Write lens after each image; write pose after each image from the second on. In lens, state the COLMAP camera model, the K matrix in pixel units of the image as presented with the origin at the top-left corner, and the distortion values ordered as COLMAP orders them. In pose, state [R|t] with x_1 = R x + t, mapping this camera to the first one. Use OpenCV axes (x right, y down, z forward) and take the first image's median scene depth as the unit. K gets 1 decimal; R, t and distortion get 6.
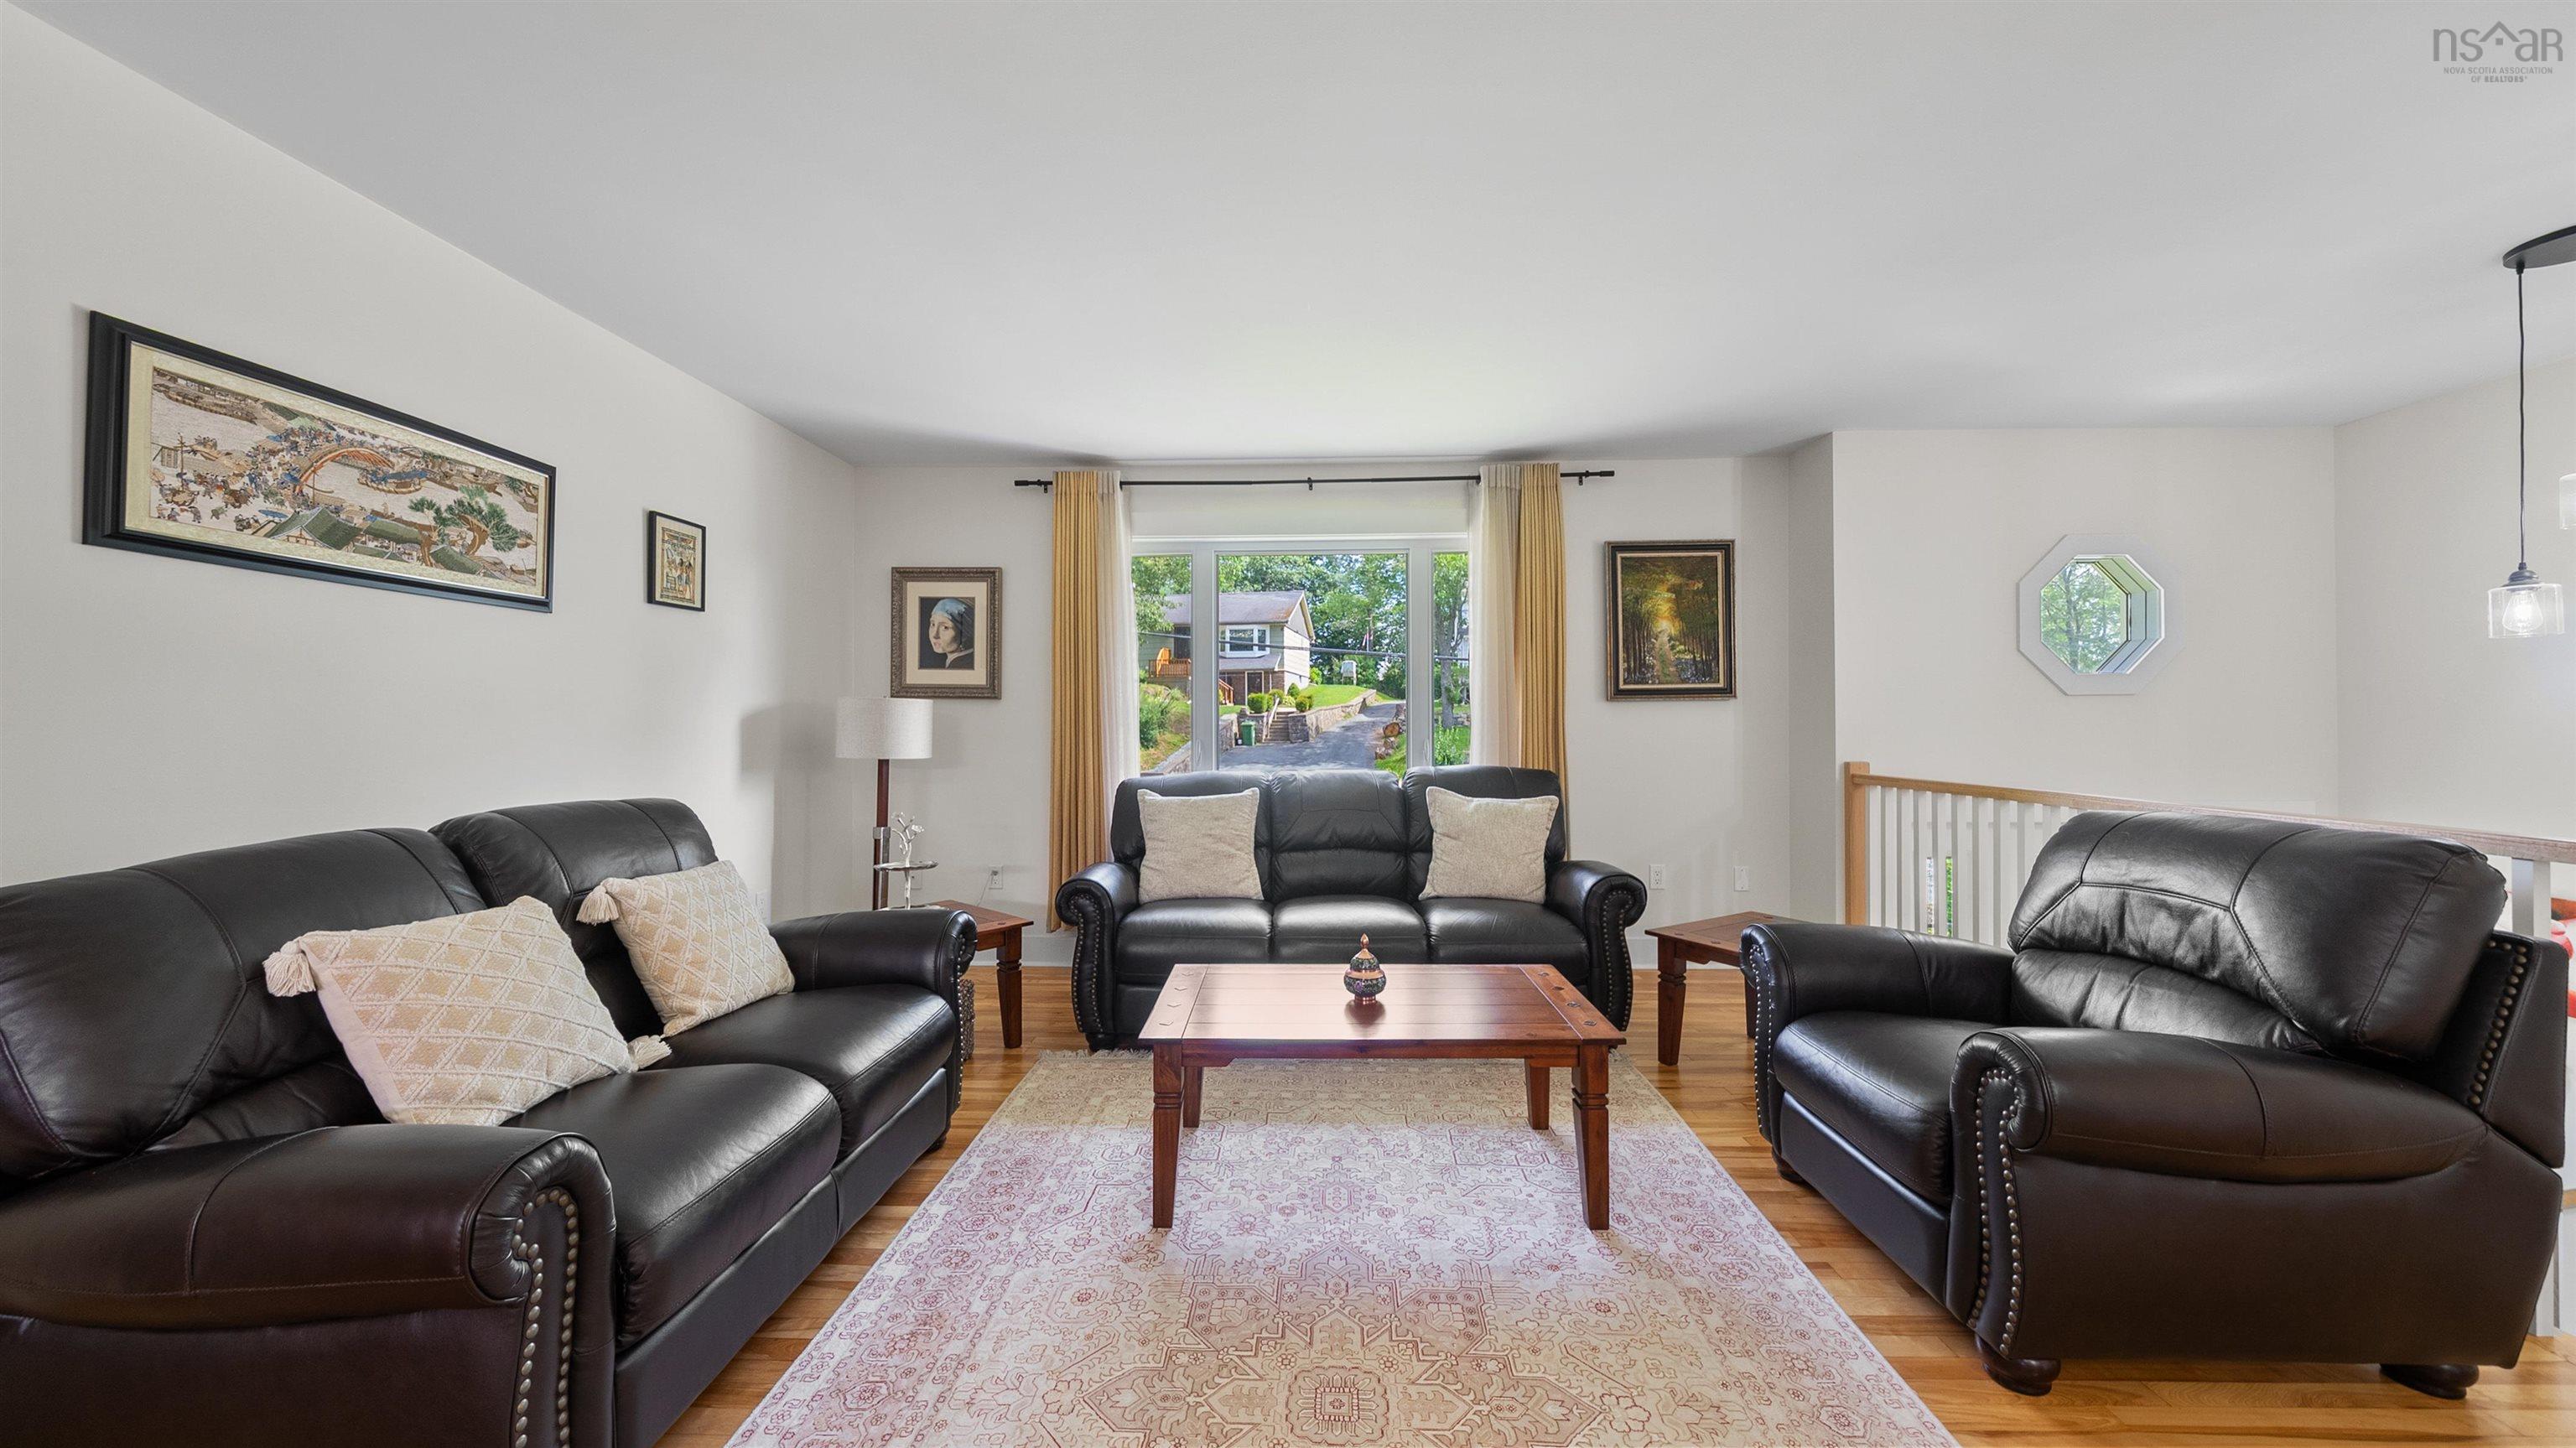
lens RADIAL K [[889.2, 0, 1294.6], [0, 889.2, 713.9], [0, 0, 1]] dist [-0.006470, -0.000033]
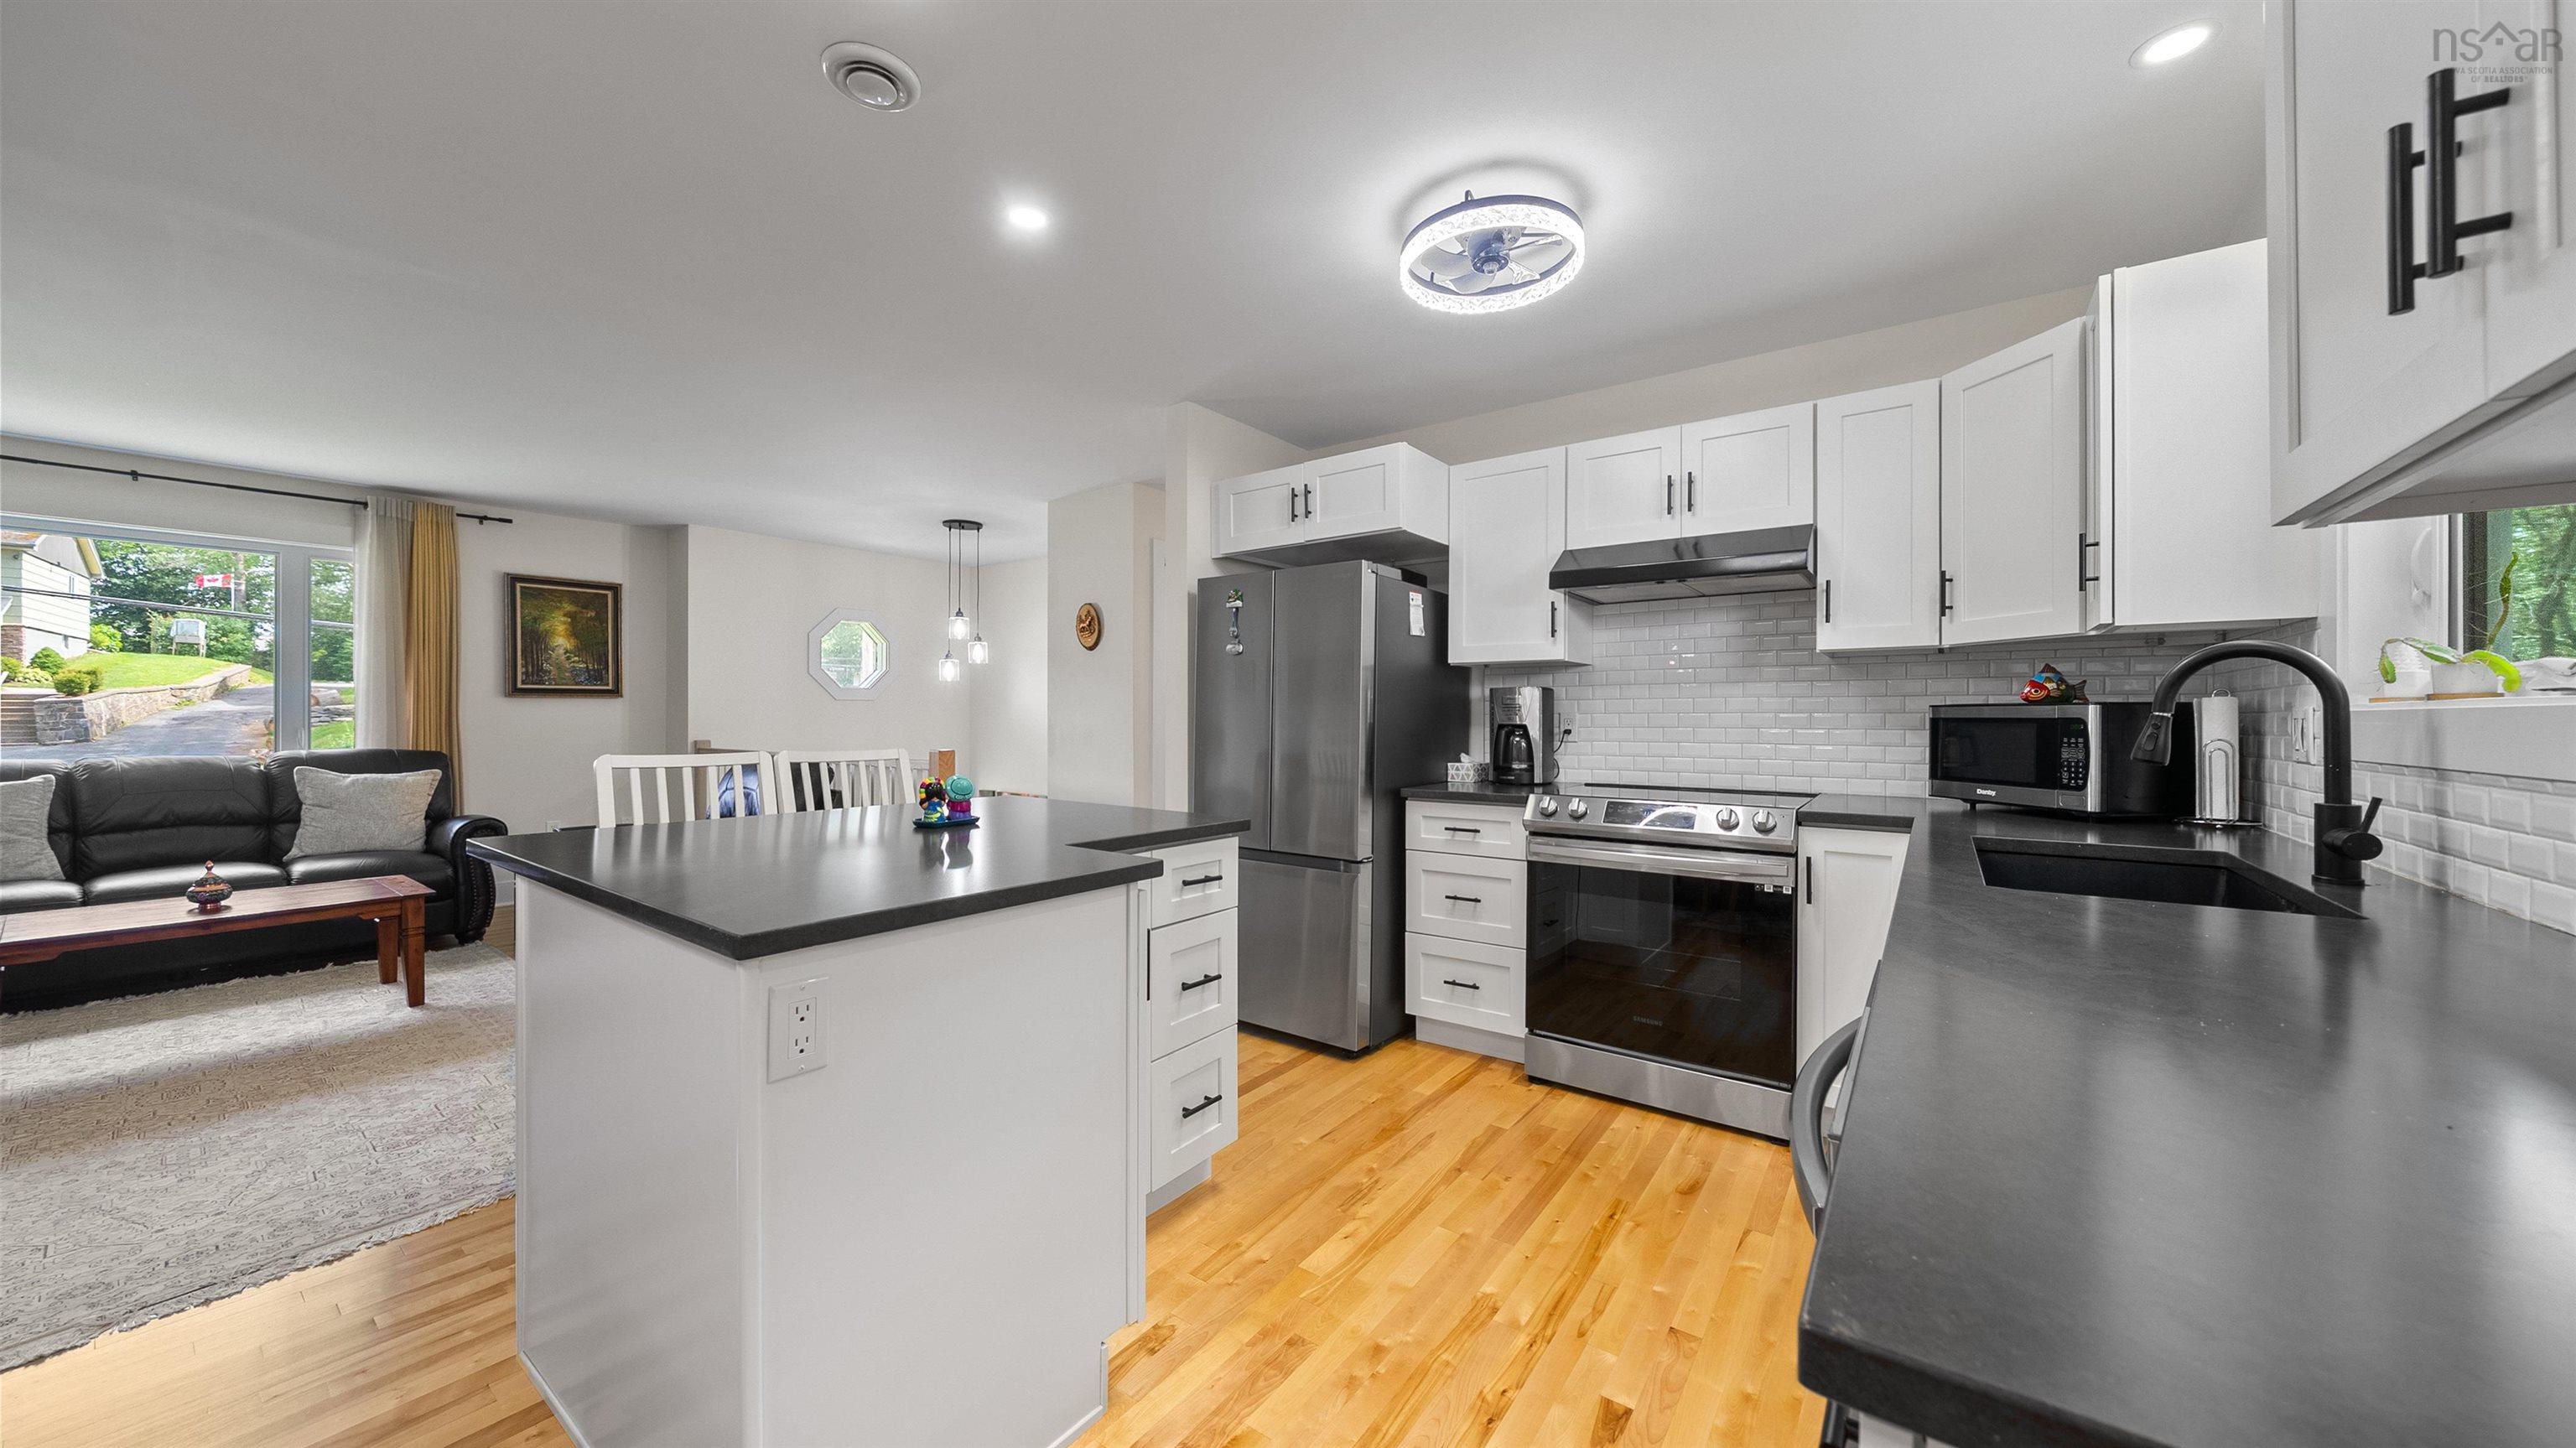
lens RADIAL K [[902.4, 0, 1286.0], [0, 902.4, 718.6], [0, 0, 1]] dist [-0.005999, 0.000340]
pose [[0.583119, 0.004449, 0.812375, -0.050272], [-0.013561, 0.999899, 0.004258, -0.004623], [-0.812274, -0.013500, 0.583120, -0.760096]]
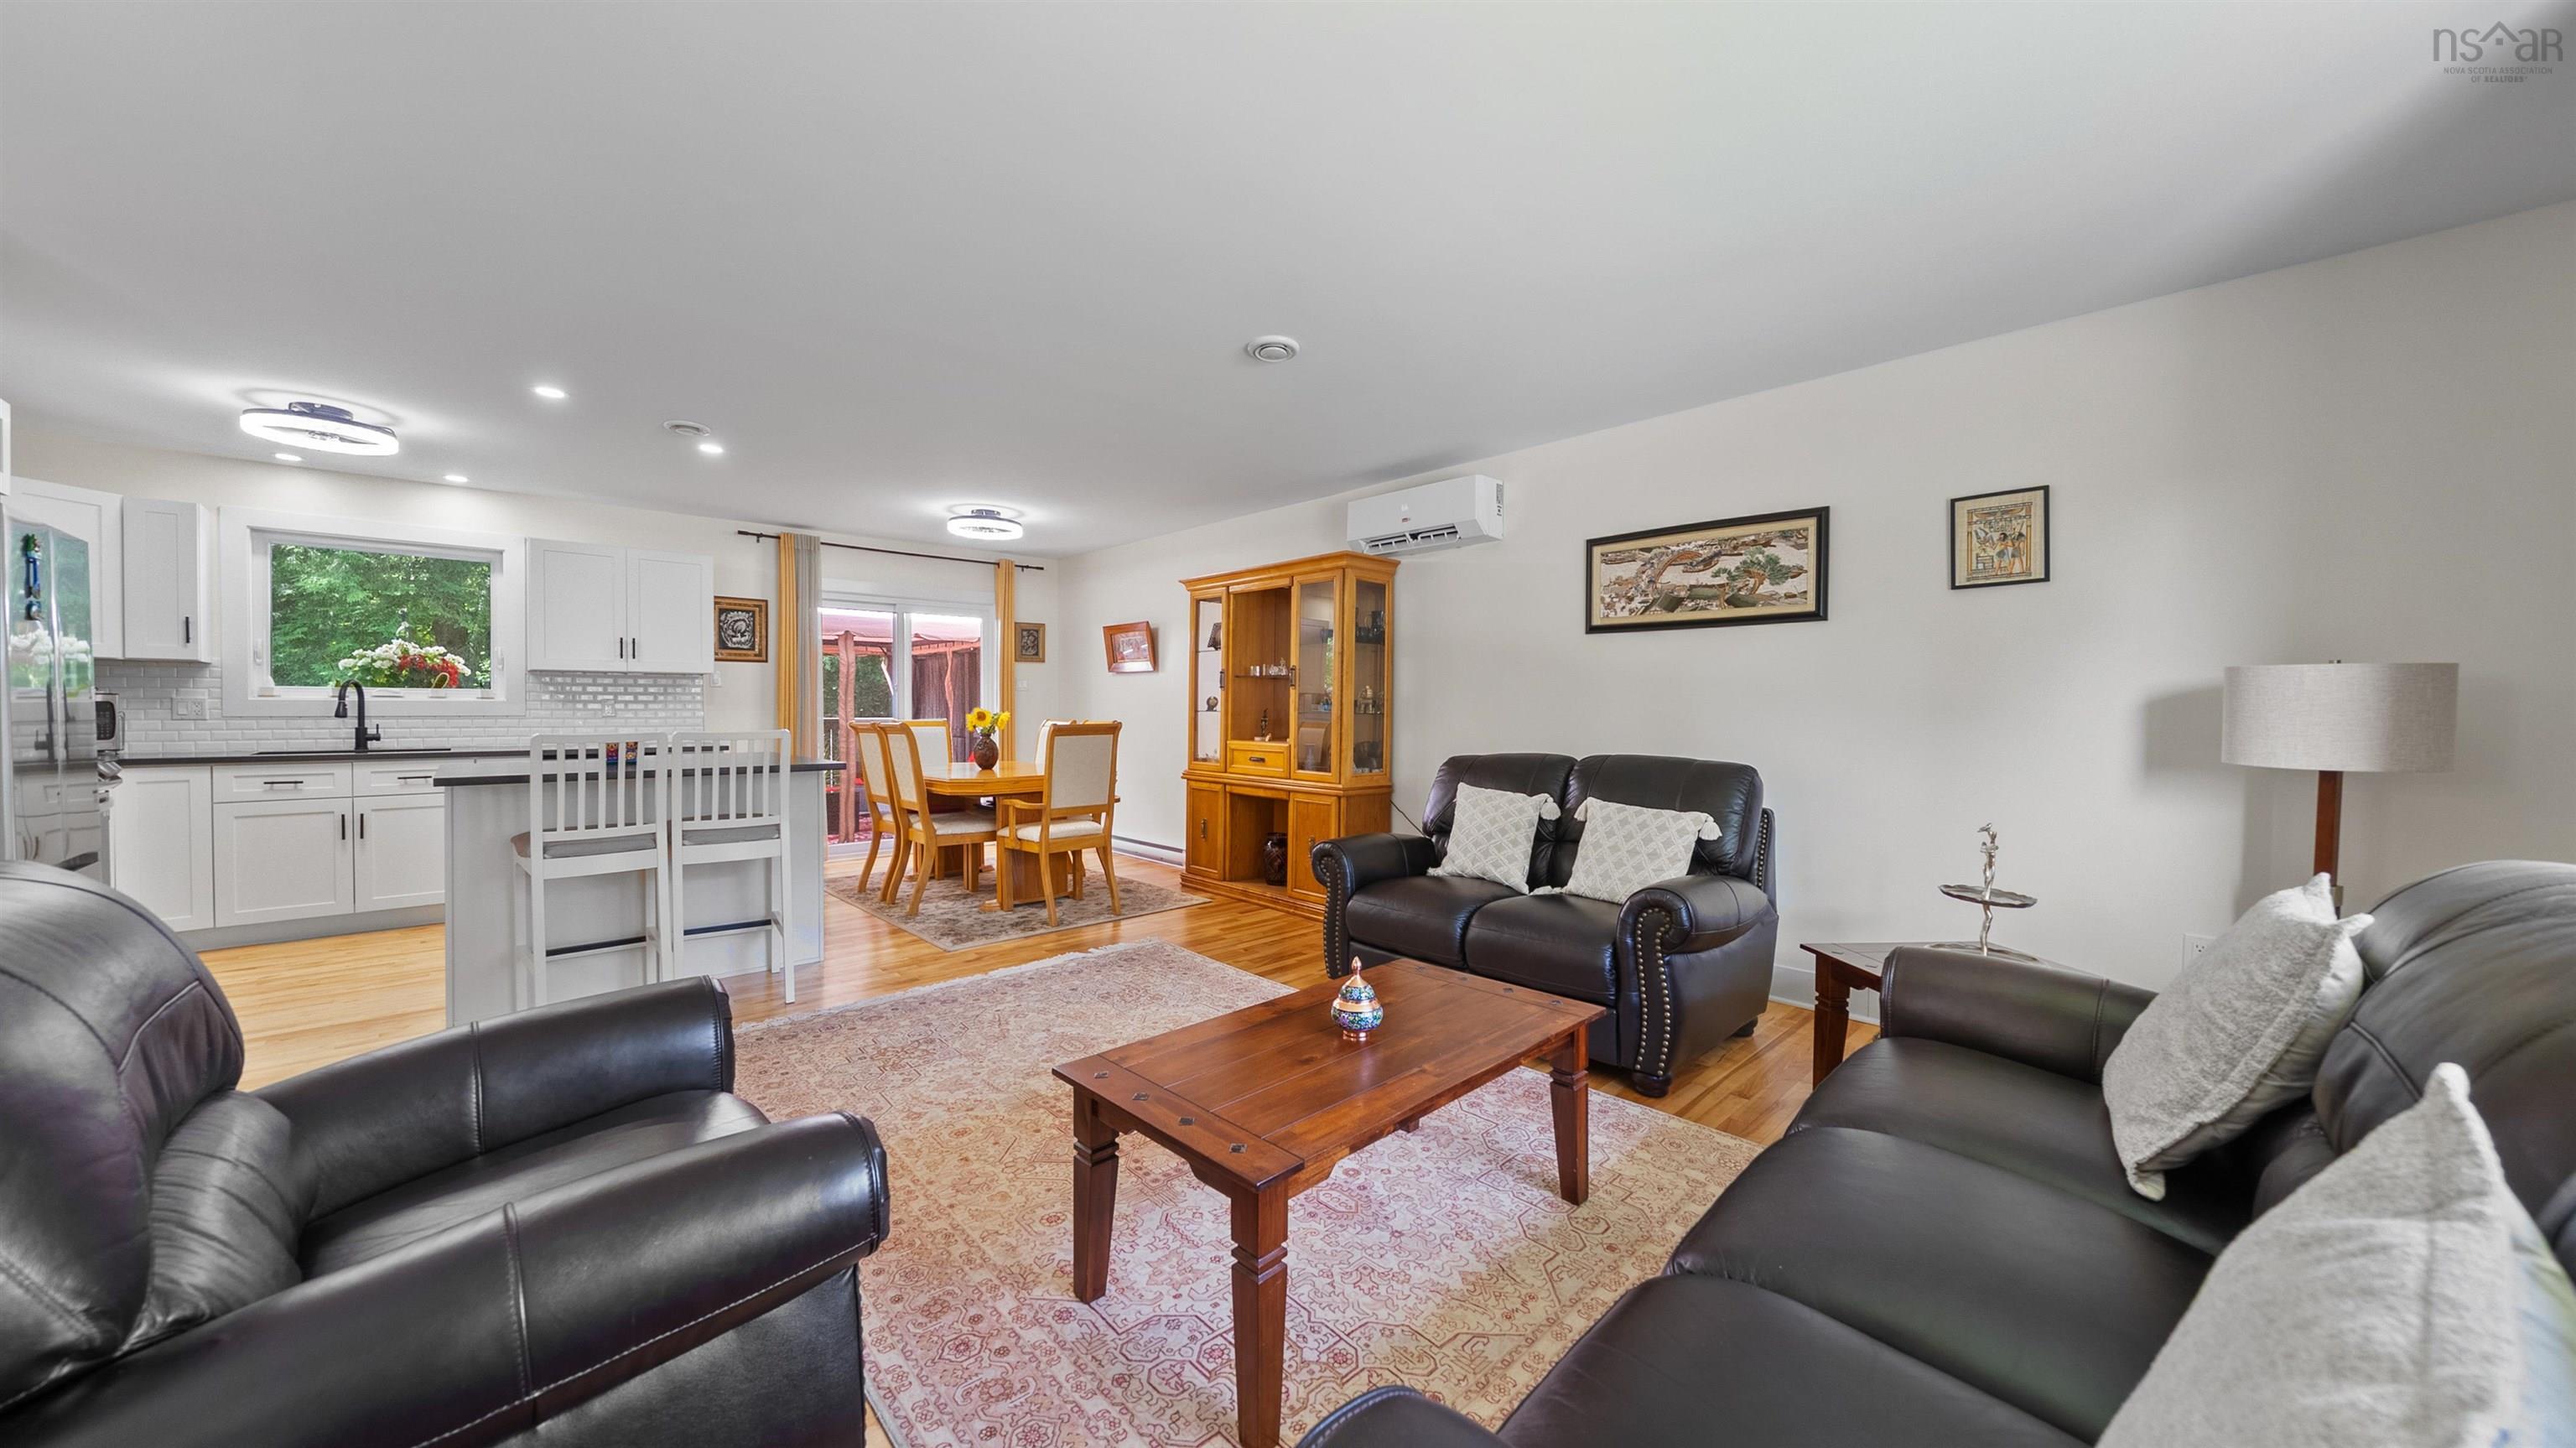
lens RADIAL K [[882.4, 0, 1279.9], [0, 882.4, 713.9], [0, 0, 1]] dist [-0.007231, -0.000023]
pose [[-0.713857, 0.006006, -0.700266, 0.441572], [0.005489, 0.999980, 0.002982, 0.009603], [0.700270, -0.001715, -0.713876, 0.957632]]
